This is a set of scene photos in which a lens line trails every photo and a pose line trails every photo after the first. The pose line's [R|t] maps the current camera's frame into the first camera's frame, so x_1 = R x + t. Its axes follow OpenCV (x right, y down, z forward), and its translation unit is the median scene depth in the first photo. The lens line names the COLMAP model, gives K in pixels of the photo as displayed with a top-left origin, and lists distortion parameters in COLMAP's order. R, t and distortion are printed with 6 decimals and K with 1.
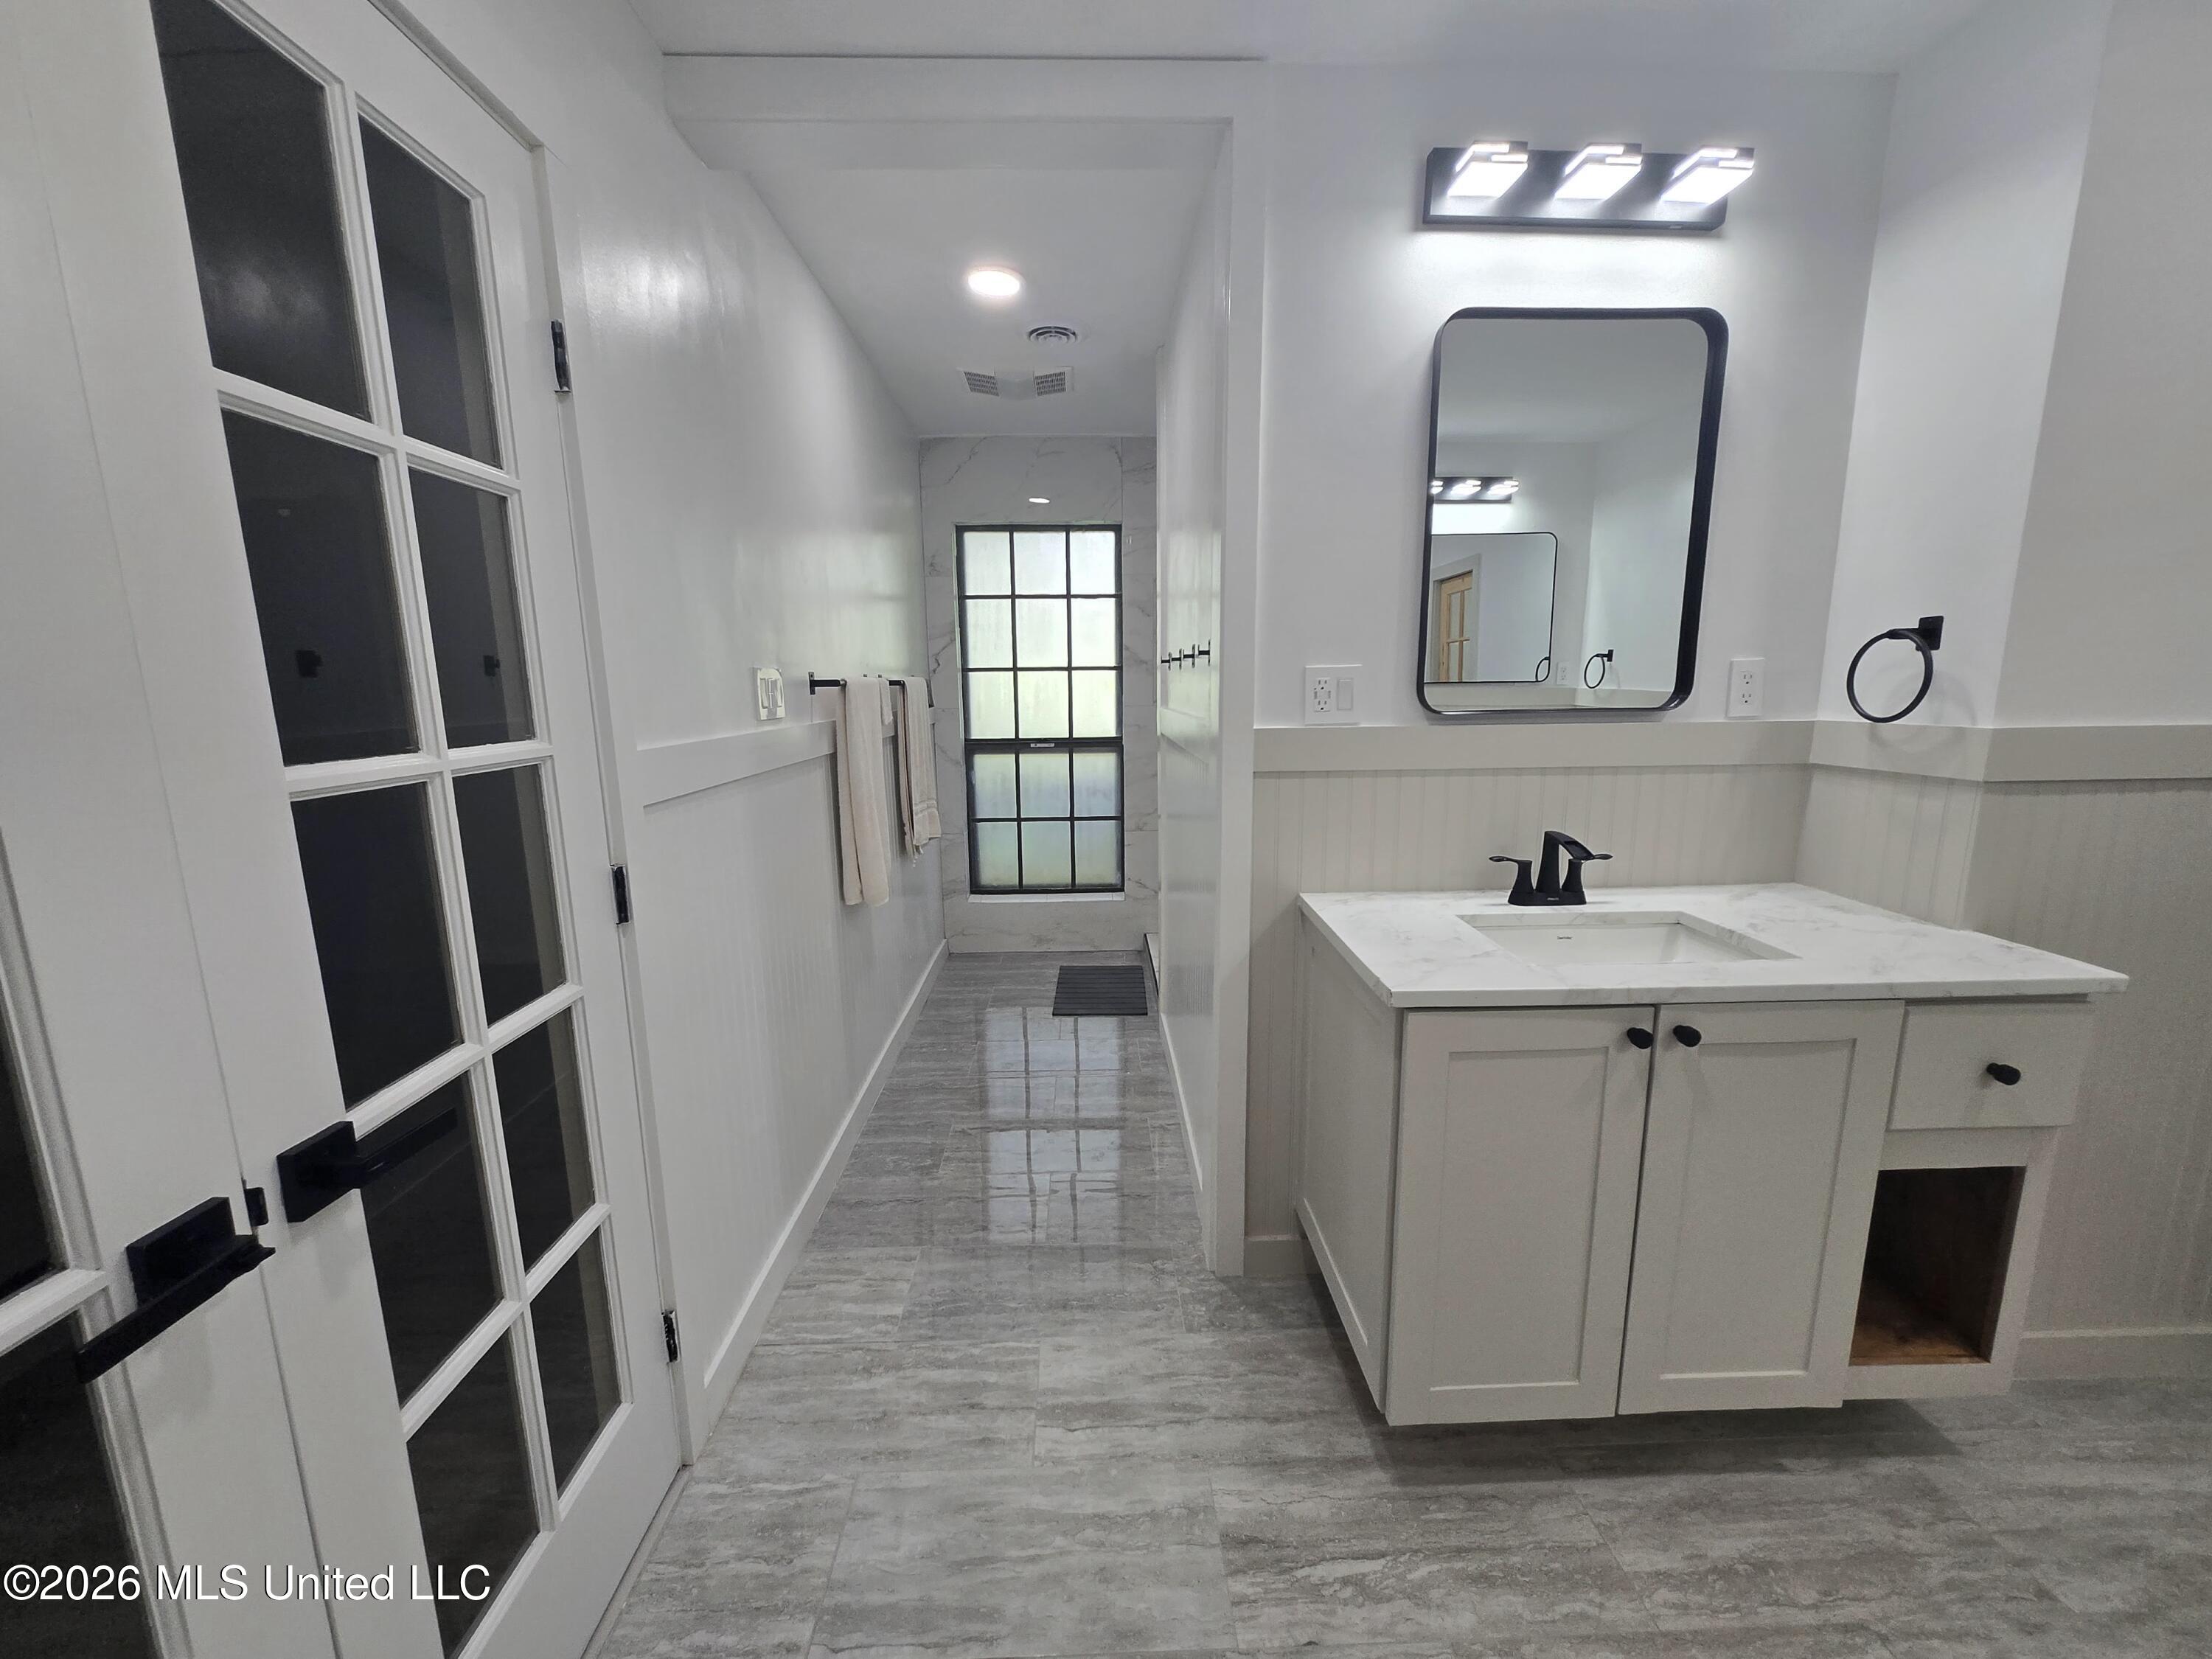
lens RADIAL K [[864.3, 0, 1110.2], [0, 864.3, 840.6], [0, 0, 1]] dist [0.000181, 0.000253]
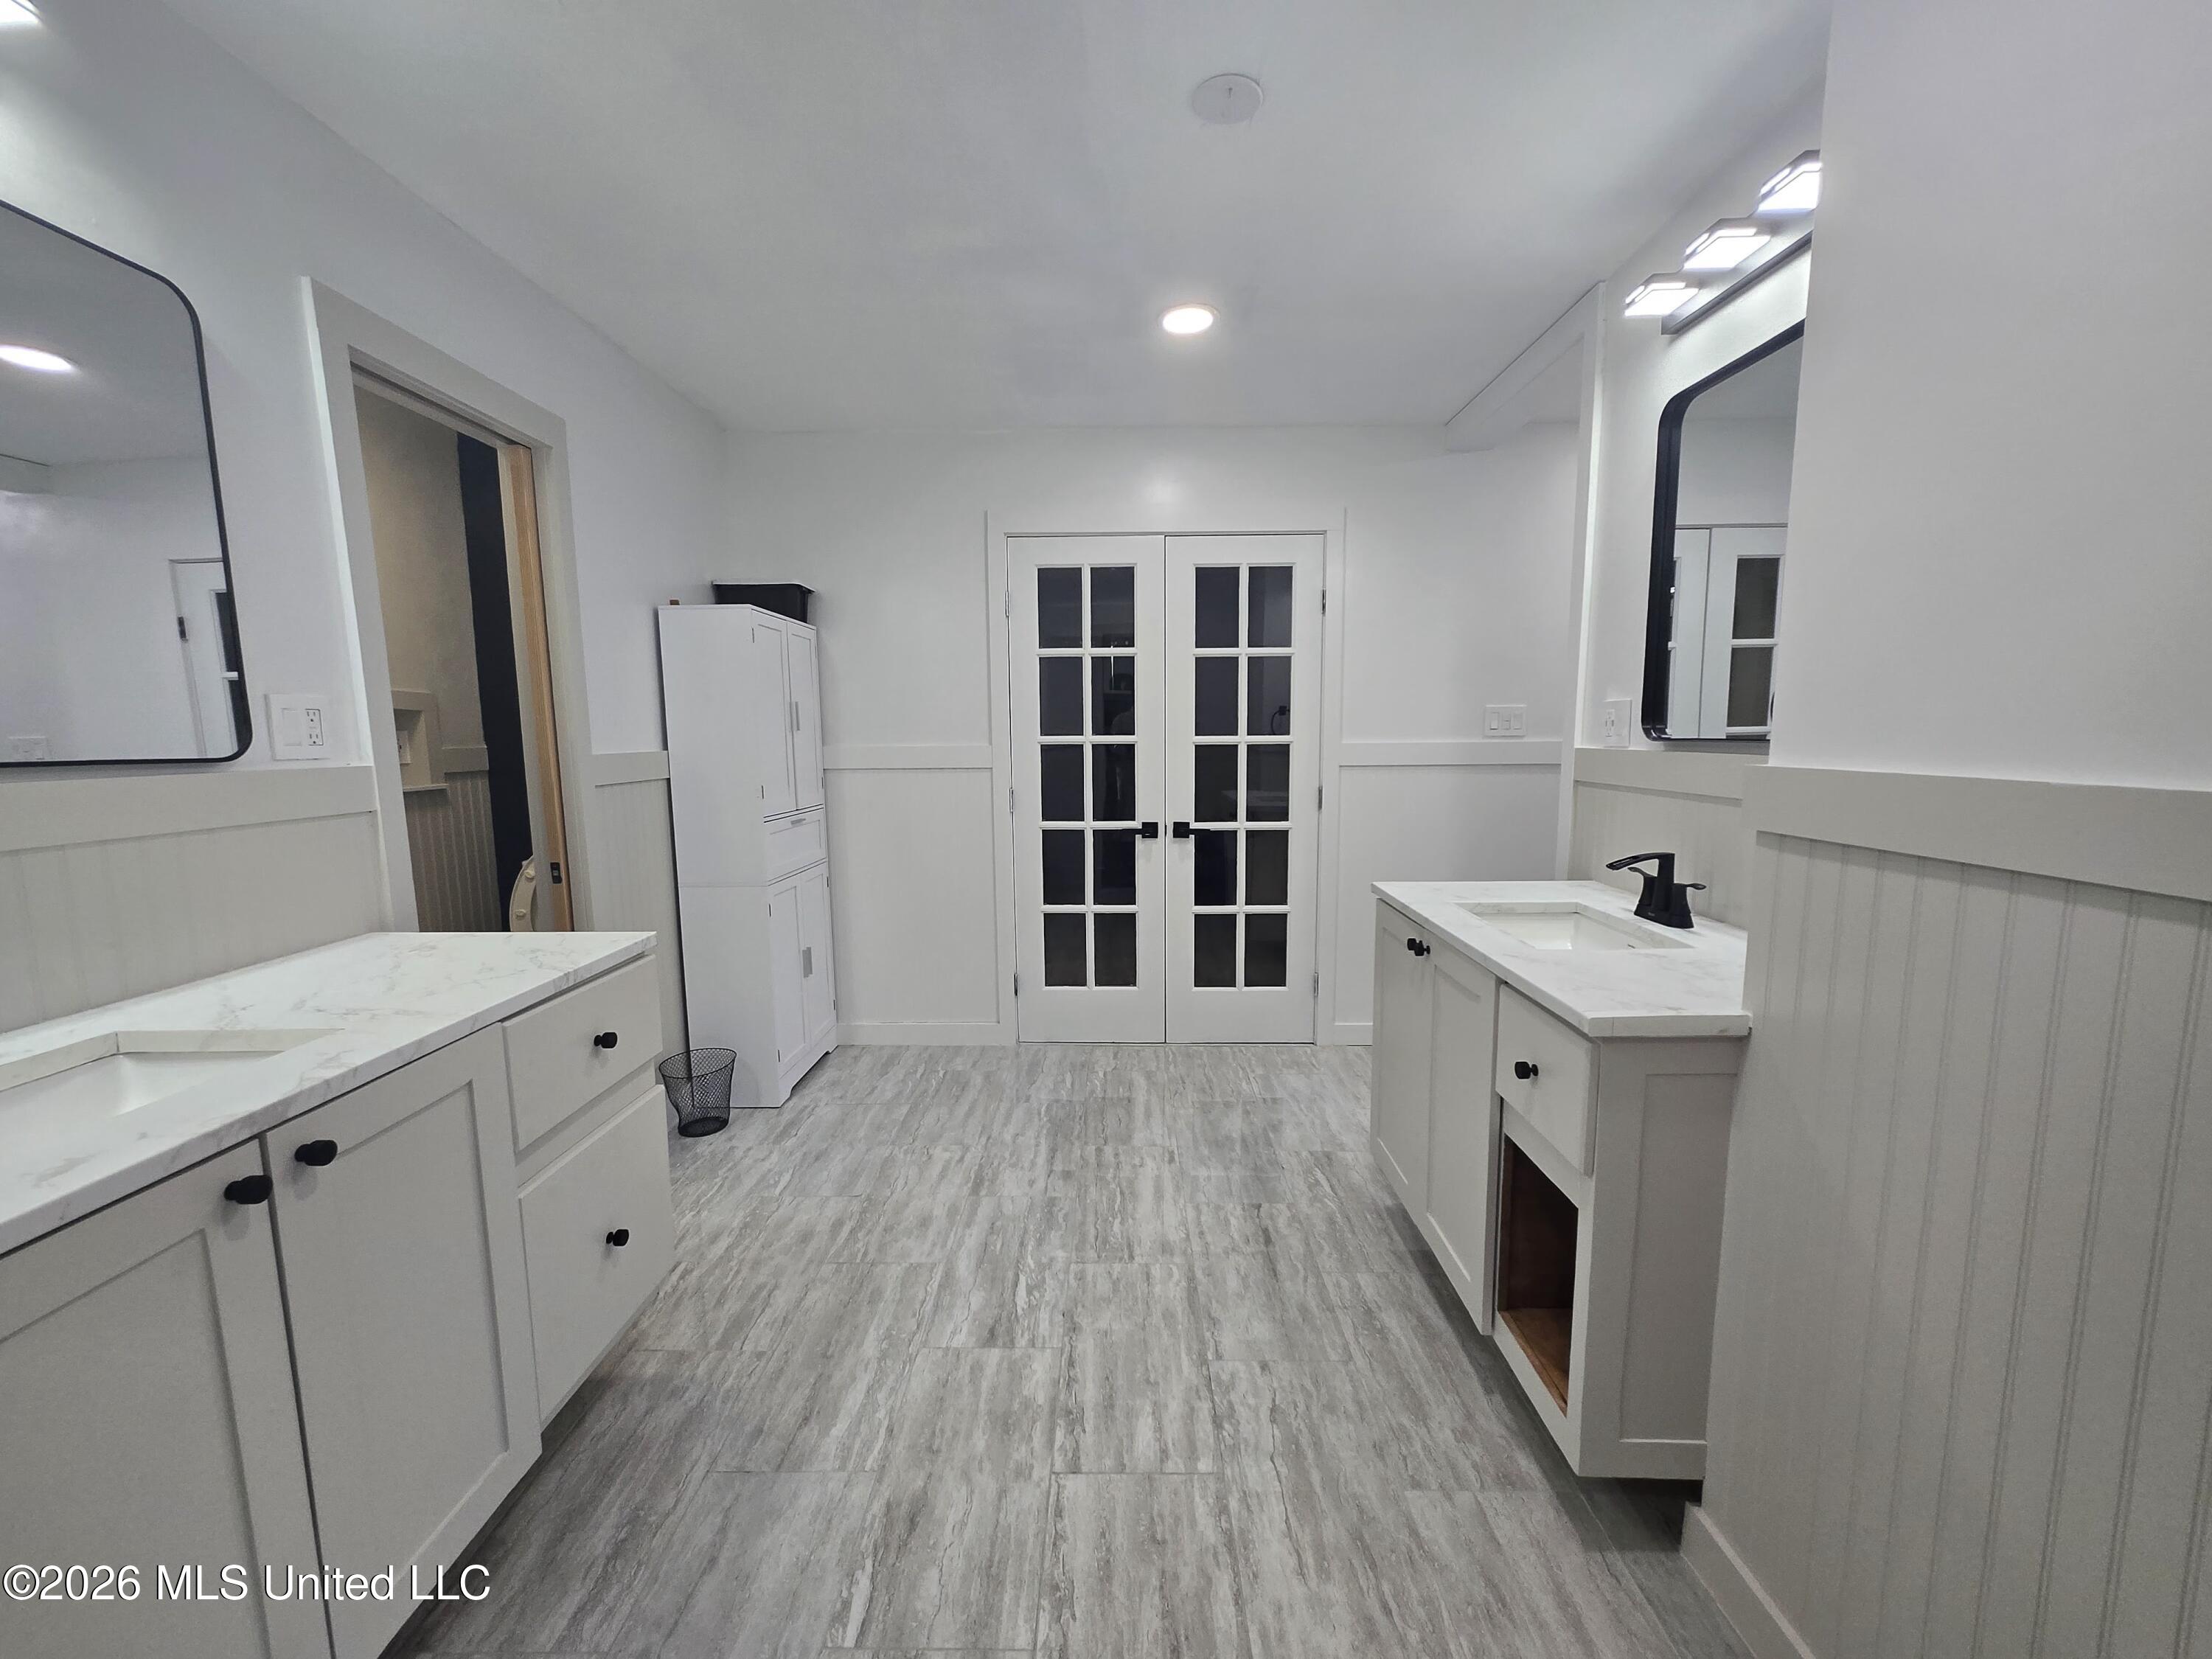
lens RADIAL K [[864.3, 0, 1107.1], [0, 864.3, 829.4], [0, 0, 1]] dist [0.000181, 0.000253]
pose [[-0.041773, 0.128422, -0.990839, 2.122842], [-0.169428, 0.976432, 0.133697, -0.085297], [0.984657, 0.173461, -0.019030, 0.448665]]
